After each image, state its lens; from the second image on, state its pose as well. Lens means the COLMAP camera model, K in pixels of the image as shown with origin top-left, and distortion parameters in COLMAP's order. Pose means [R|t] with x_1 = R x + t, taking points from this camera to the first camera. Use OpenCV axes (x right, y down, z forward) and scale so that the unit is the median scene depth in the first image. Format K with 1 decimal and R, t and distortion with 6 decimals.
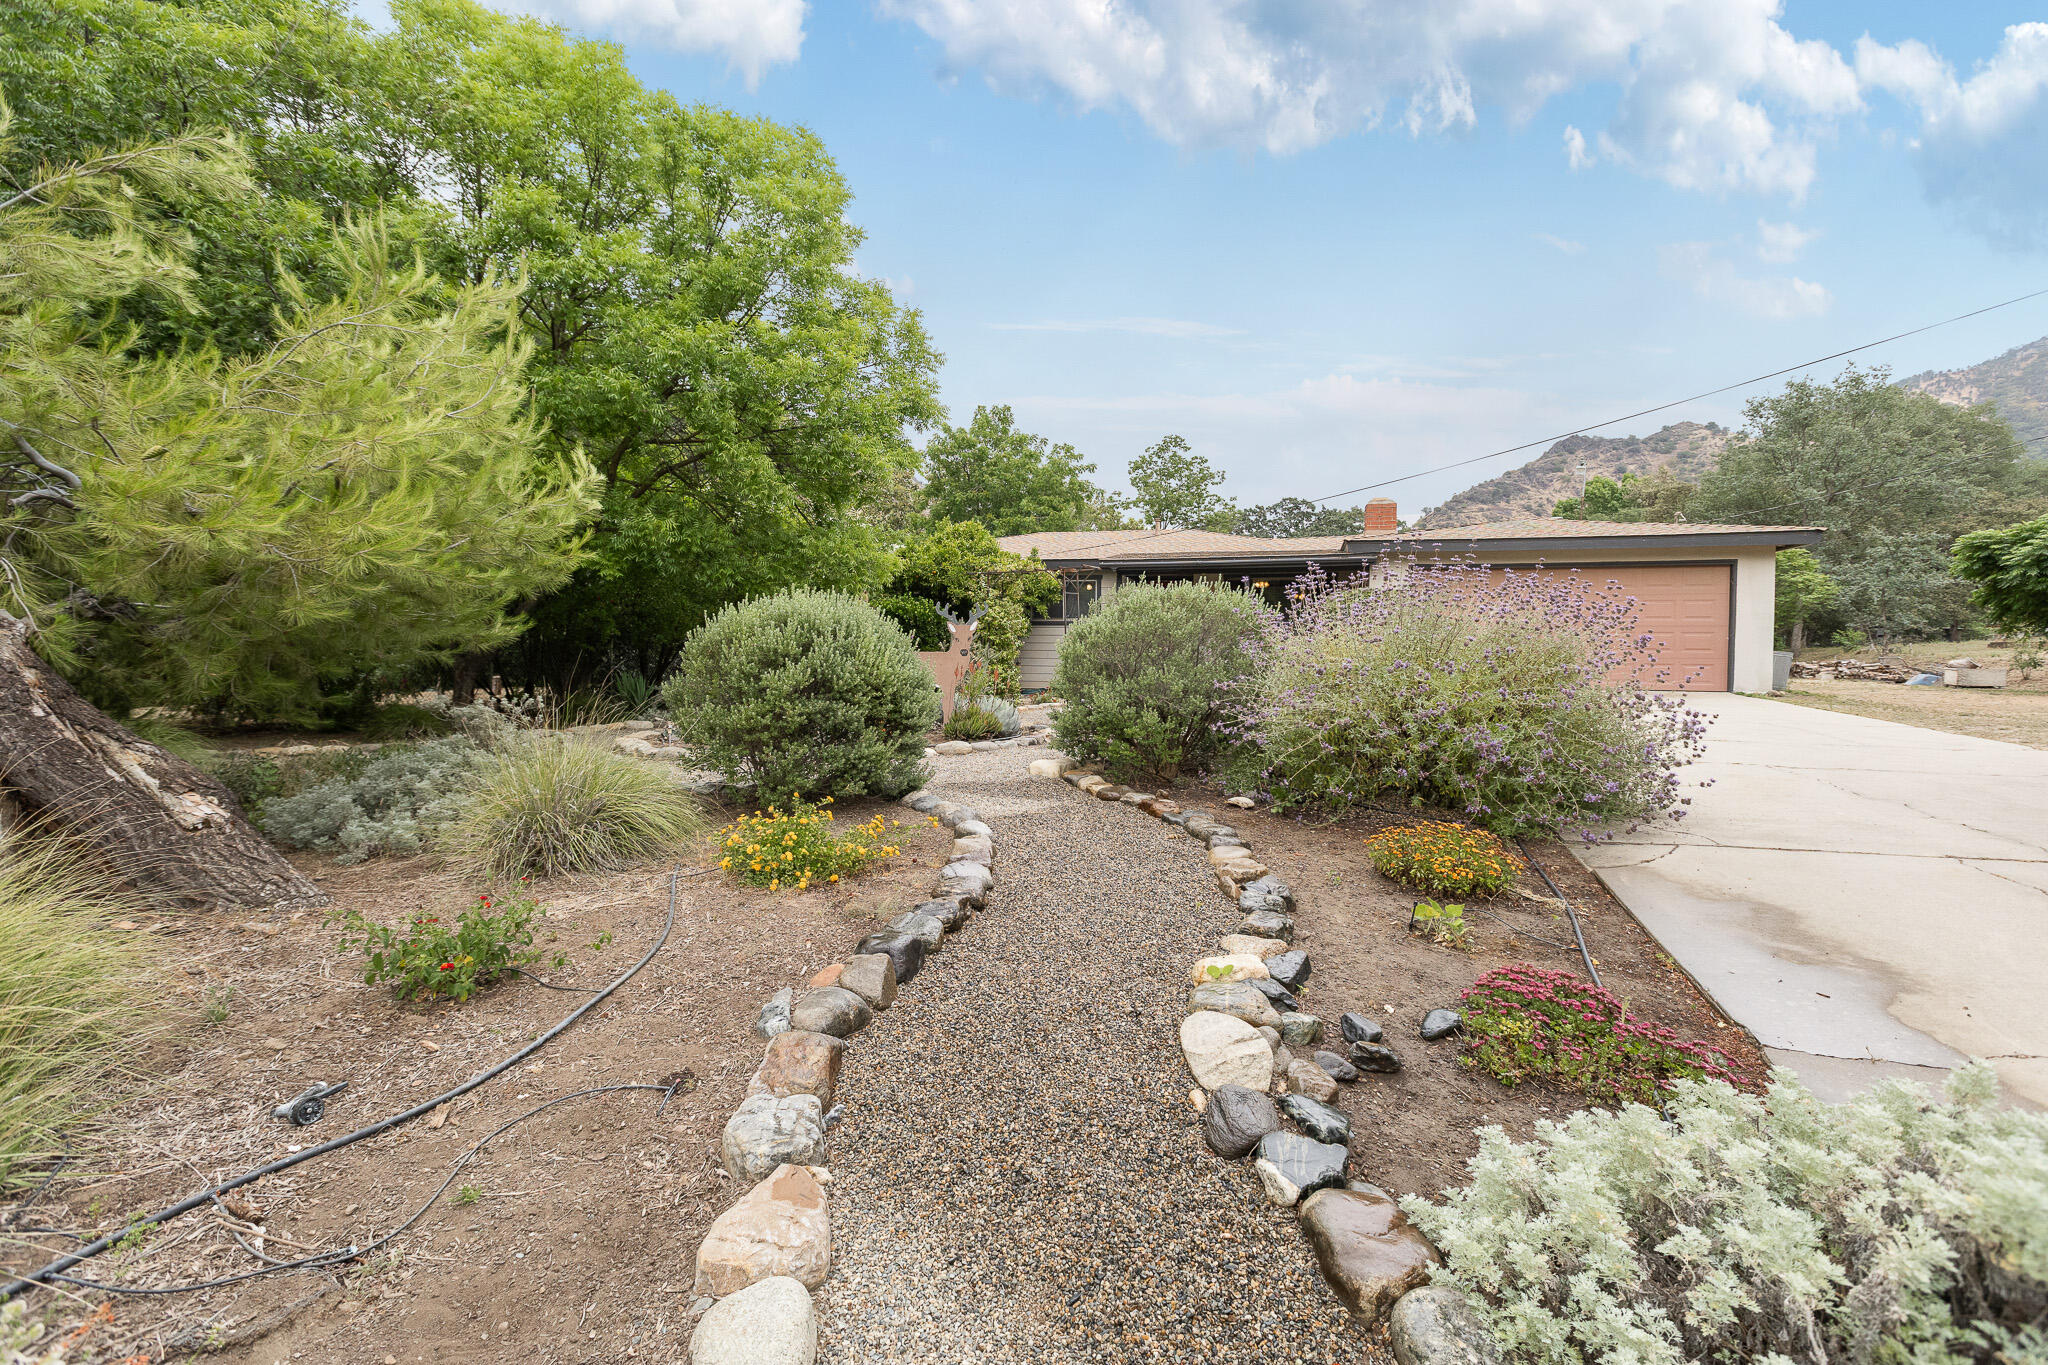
lens RADIAL K [[960.7, 0, 1013.5], [0, 960.7, 667.2], [0, 0, 1]] dist [0.002038, 0.000260]
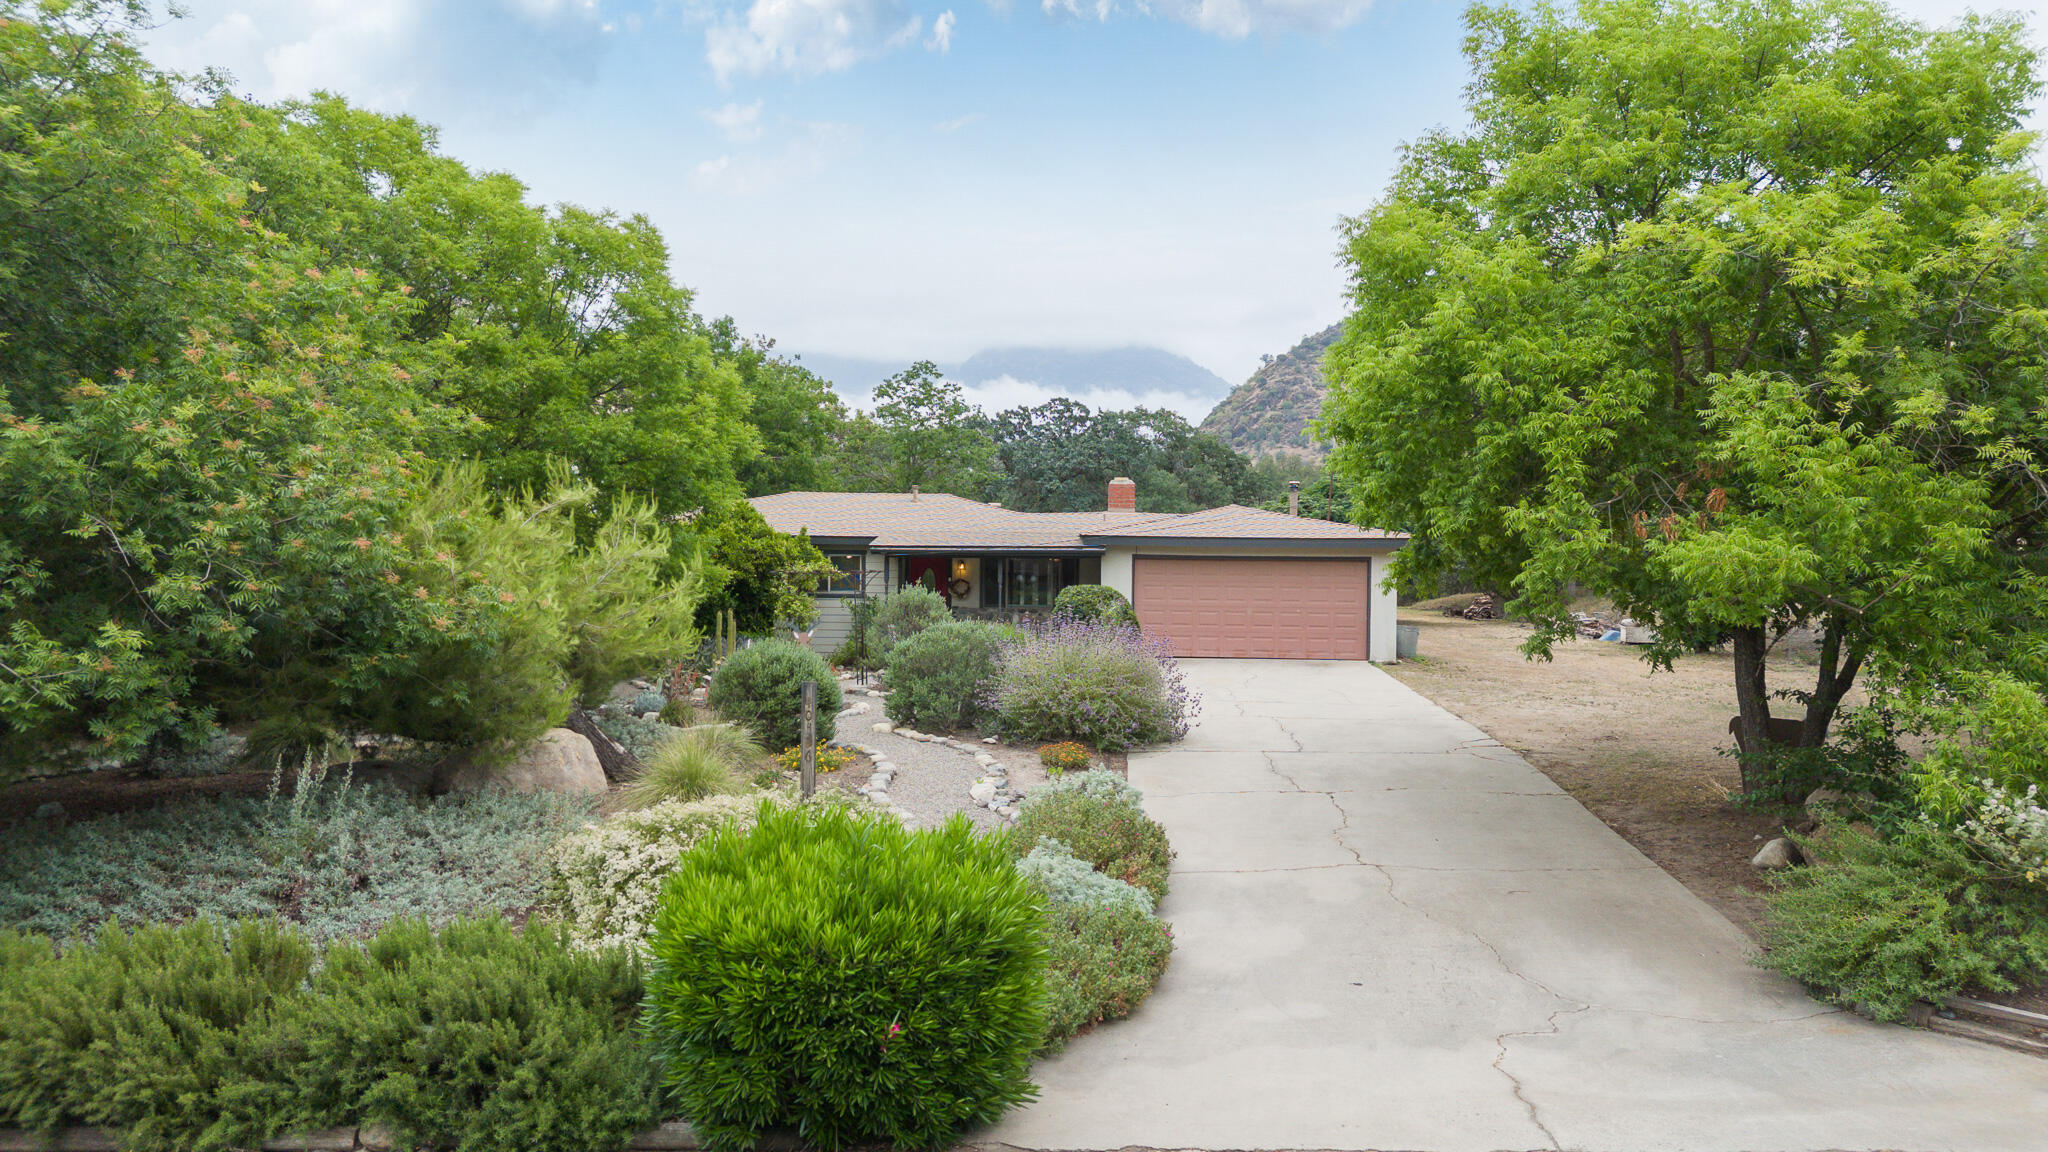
lens RADIAL K [[1406.2, 0, 1027.8], [0, 1406.2, 576.3], [0, 0, 1]] dist [0.010493, -0.001948]
pose [[0.968948, 0.001691, 0.247258, -0.153326], [0.002022, 0.999889, -0.014760, -0.059018], [-0.247256, 0.014801, 0.968837, -0.695702]]
